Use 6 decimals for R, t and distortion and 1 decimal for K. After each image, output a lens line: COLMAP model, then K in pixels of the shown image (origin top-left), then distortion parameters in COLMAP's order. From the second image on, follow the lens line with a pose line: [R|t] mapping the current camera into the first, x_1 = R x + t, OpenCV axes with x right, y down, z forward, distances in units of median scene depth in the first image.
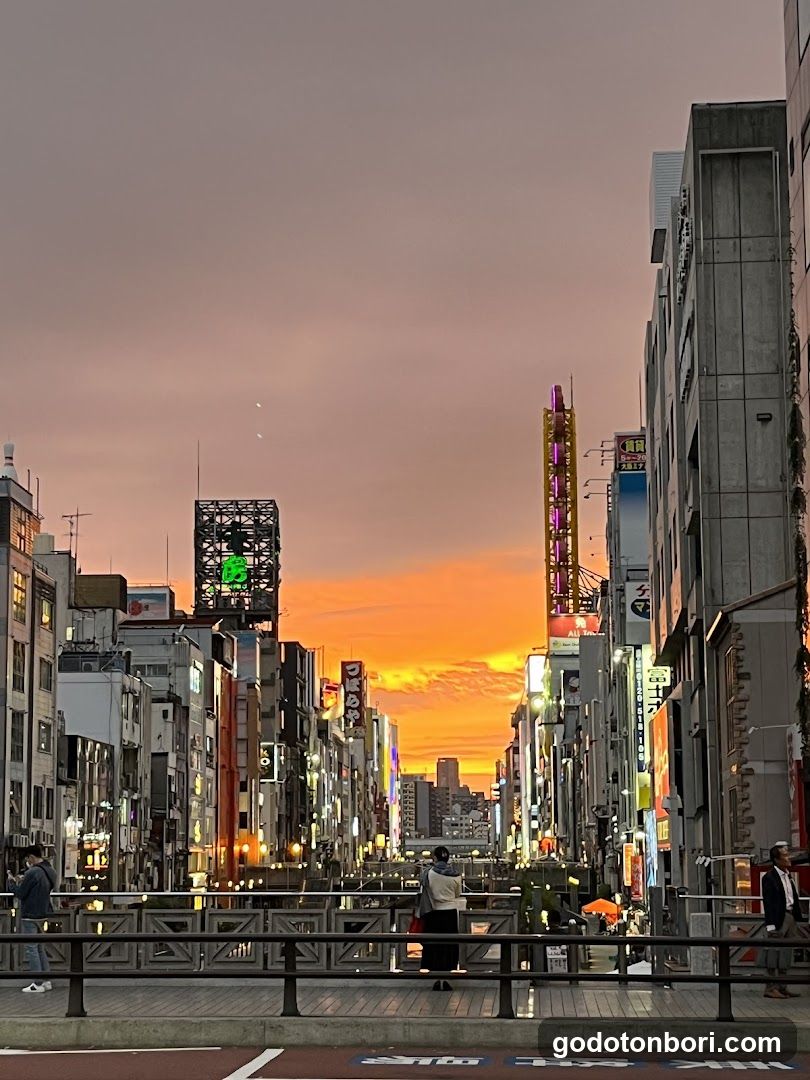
lens RADIAL K [[2120.0, 0, 431.6], [0, 2120.0, 544.2], [0, 0, 1]] dist [0.059529, -0.014939]
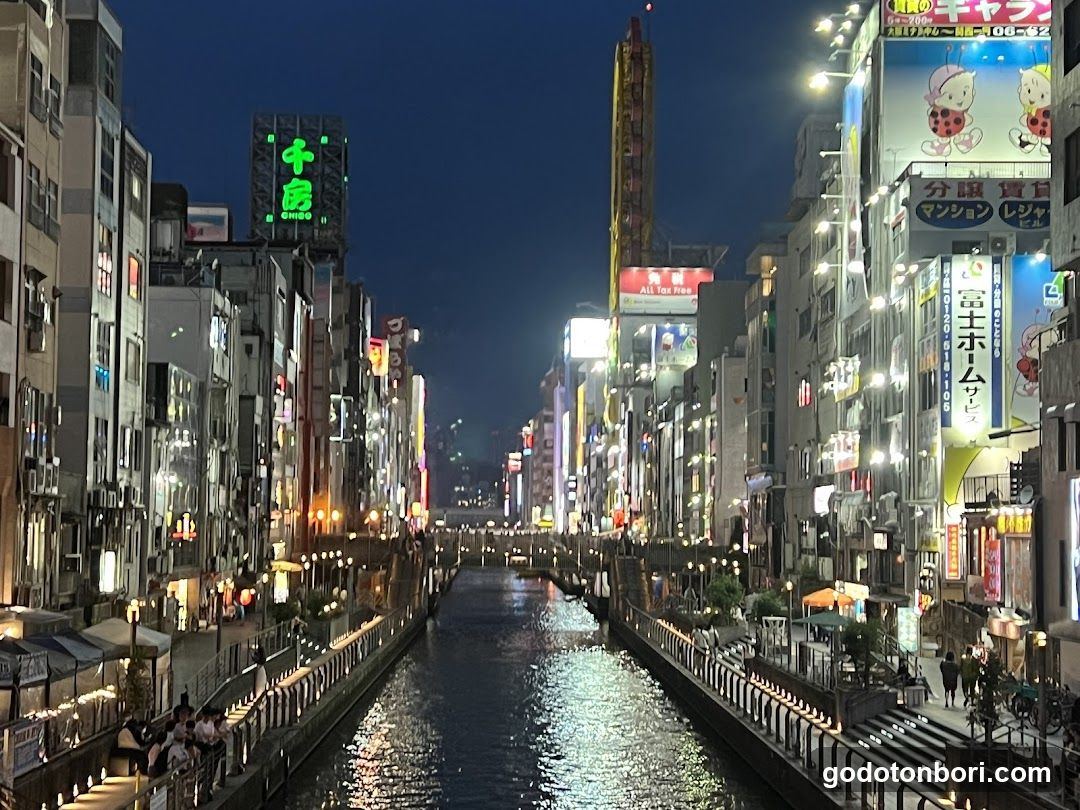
lens RADIAL K [[2120.0, 0, 536.3], [0, 2120.0, 433.0], [0, 0, 1]] dist [0.059529, -0.014939]
pose [[0.998215, 0.024909, 0.054278, -0.062748], [-0.030284, 0.994471, 0.100553, 0.028455], [-0.051473, -0.102017, 0.993450, 0.195285]]
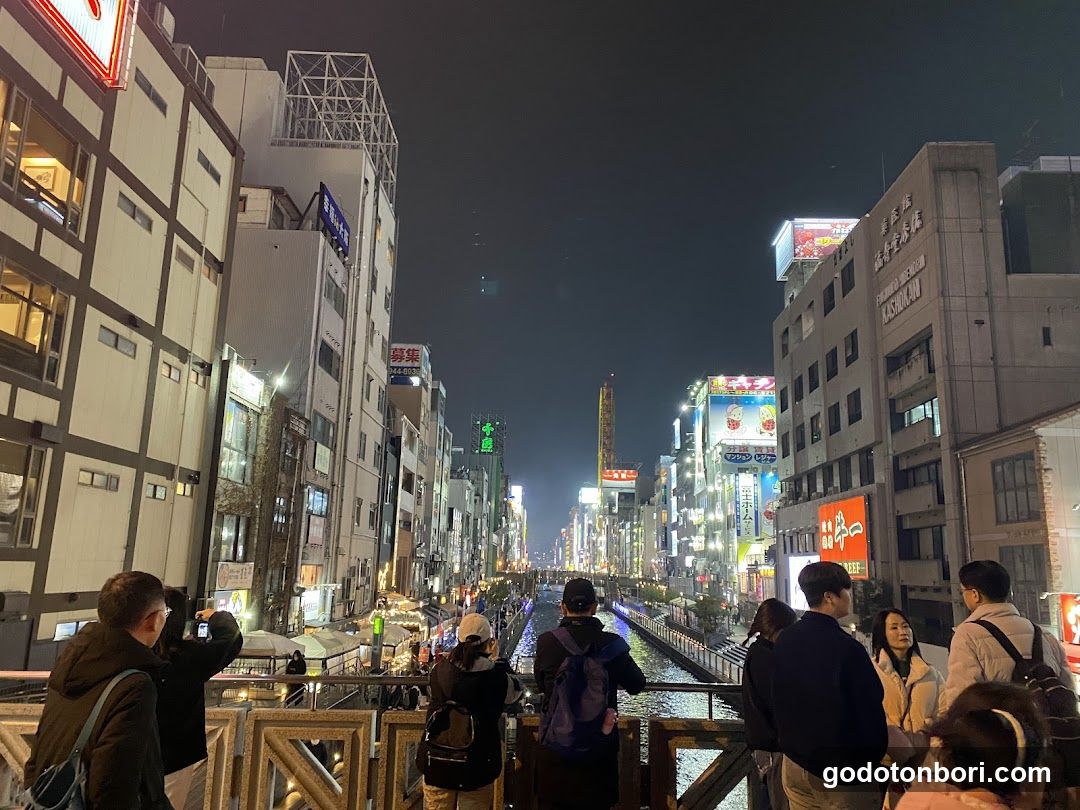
lens RADIAL K [[805.6, 0, 540.0], [0, 805.6, 405.0], [0, 0, 1]] dist [0.055163, -0.075122]
pose [[0.998955, 0.041583, 0.018958, -0.083263], [-0.040534, 0.997788, -0.052693, 0.022261], [-0.021107, 0.051869, 0.998431, 0.158302]]
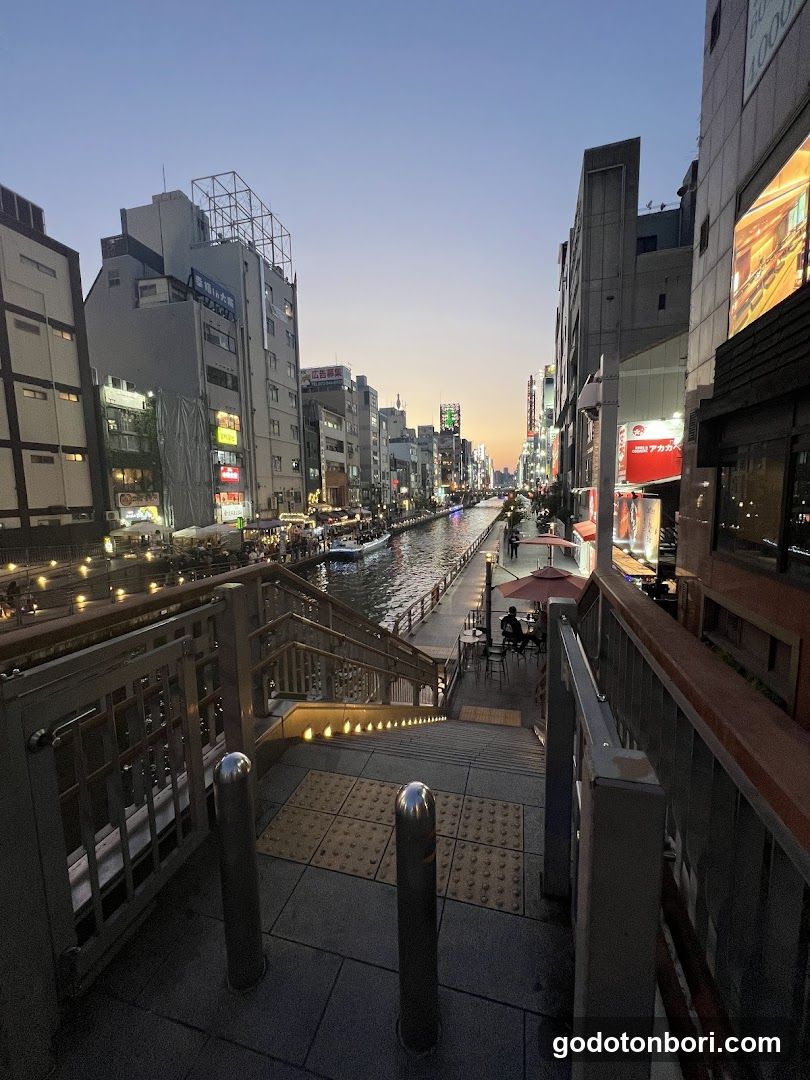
lens RADIAL K [[428.7, 0, 405.0], [0, 428.7, 540.0], [0, 0, 1]] dist [0.000297, -0.000046]
pose [[0.975451, 0.014993, -0.219708, 0.019030], [0.042960, 0.965556, 0.256624, 0.027782], [0.215988, -0.259763, 0.941208, 0.187448]]
